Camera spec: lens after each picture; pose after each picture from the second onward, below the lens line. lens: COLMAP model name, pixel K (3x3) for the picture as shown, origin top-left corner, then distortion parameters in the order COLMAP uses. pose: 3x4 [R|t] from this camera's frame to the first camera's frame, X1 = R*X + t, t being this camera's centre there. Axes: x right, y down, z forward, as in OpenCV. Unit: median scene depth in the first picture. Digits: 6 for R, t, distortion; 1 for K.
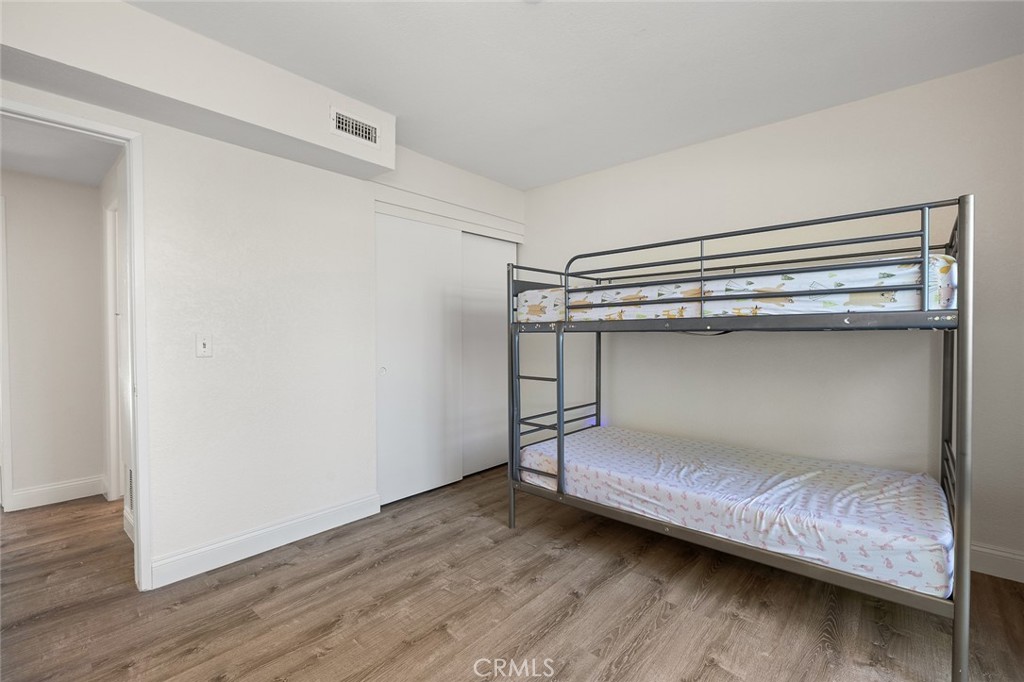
lens RADIAL K [[449.9, 0, 512.1], [0, 449.9, 338.9], [0, 0, 1]] dist [-0.008675, 0.001494]
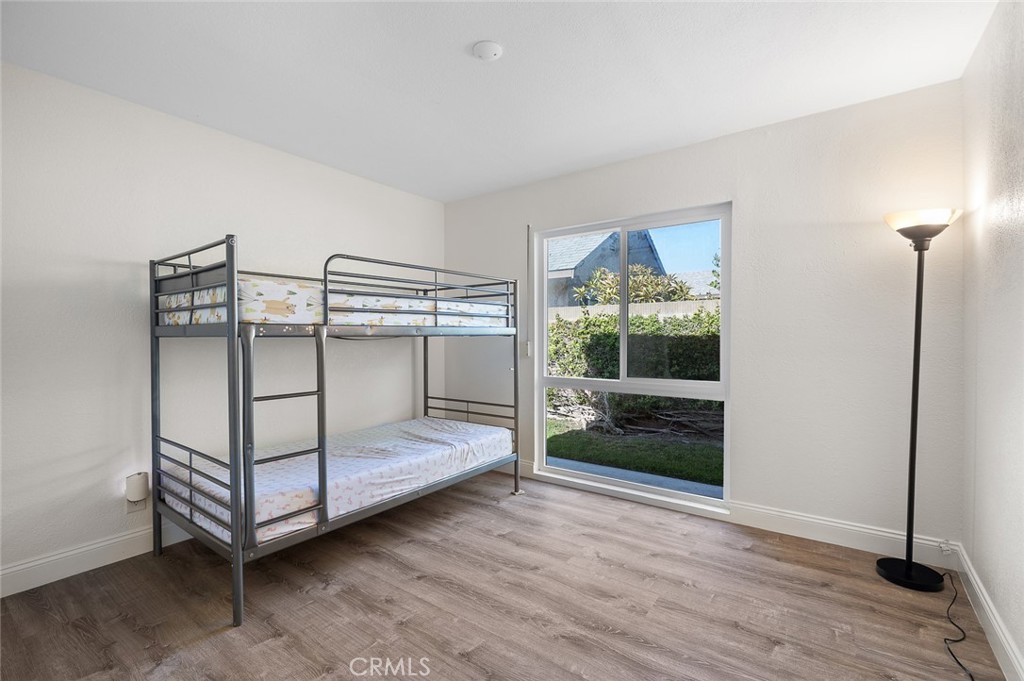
lens RADIAL K [[449.9, 0, 510.7], [0, 449.9, 339.9], [0, 0, 1]] dist [-0.008675, 0.001494]
pose [[-0.087573, 0.001693, 0.996157, -0.830337], [0.022412, 0.999749, 0.000271, -0.000681], [-0.995906, 0.022349, -0.087589, 0.747506]]
